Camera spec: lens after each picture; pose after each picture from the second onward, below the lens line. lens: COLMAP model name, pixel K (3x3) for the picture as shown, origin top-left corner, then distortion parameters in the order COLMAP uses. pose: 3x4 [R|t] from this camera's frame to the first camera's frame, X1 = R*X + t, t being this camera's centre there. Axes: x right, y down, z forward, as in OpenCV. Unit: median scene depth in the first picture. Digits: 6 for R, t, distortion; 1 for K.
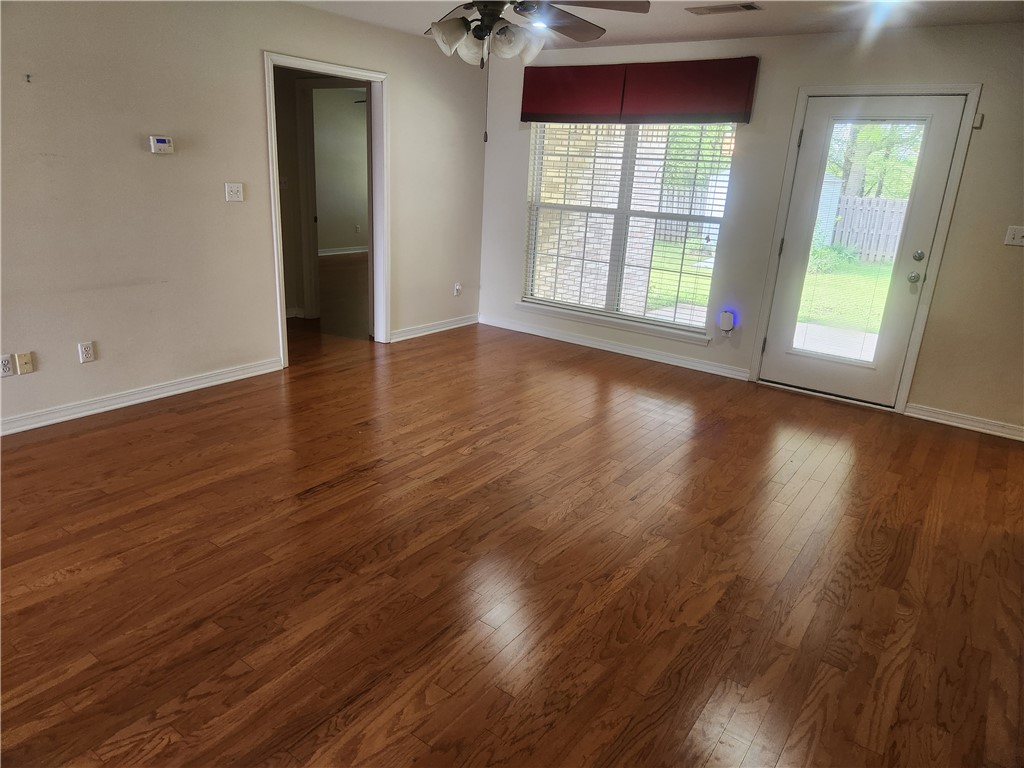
lens RADIAL K [[679.0, 0, 504.2], [0, 679.0, 380.3], [0, 0, 1]] dist [0.064997, -0.055552]
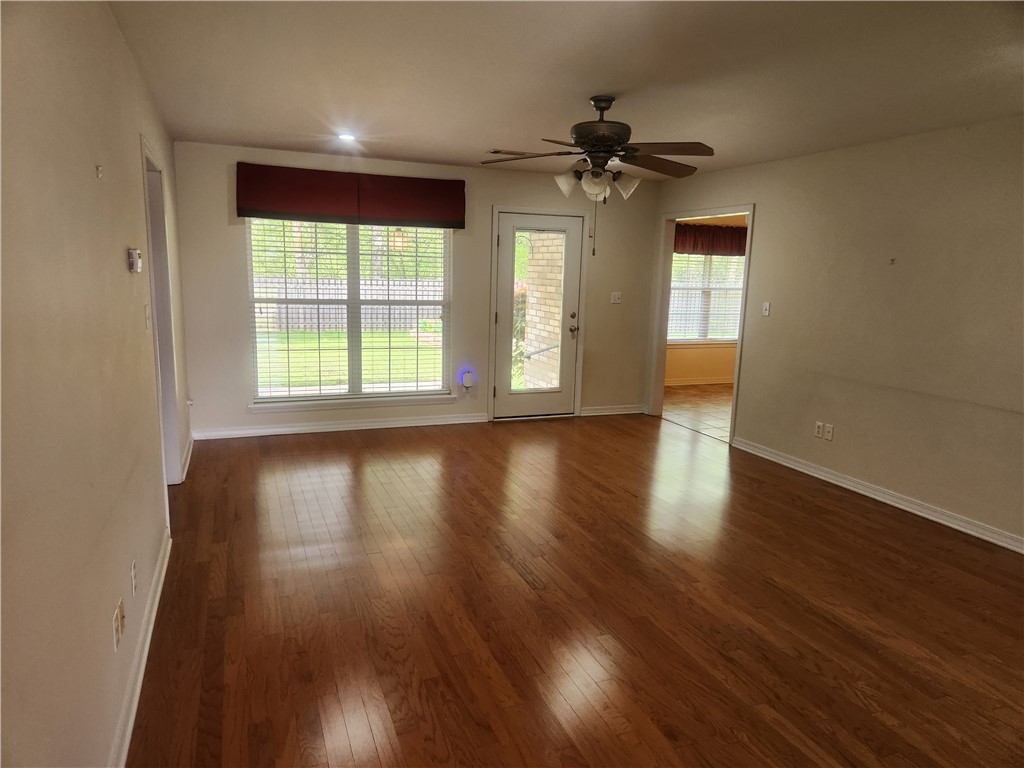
lens RADIAL K [[679.0, 0, 508.8], [0, 679.0, 388.4], [0, 0, 1]] dist [0.064997, -0.055552]
pose [[0.536619, -0.182055, 0.823951, -0.641119], [0.257241, 0.965264, 0.045744, -0.104180], [-0.803659, 0.187407, 0.564811, 0.224588]]
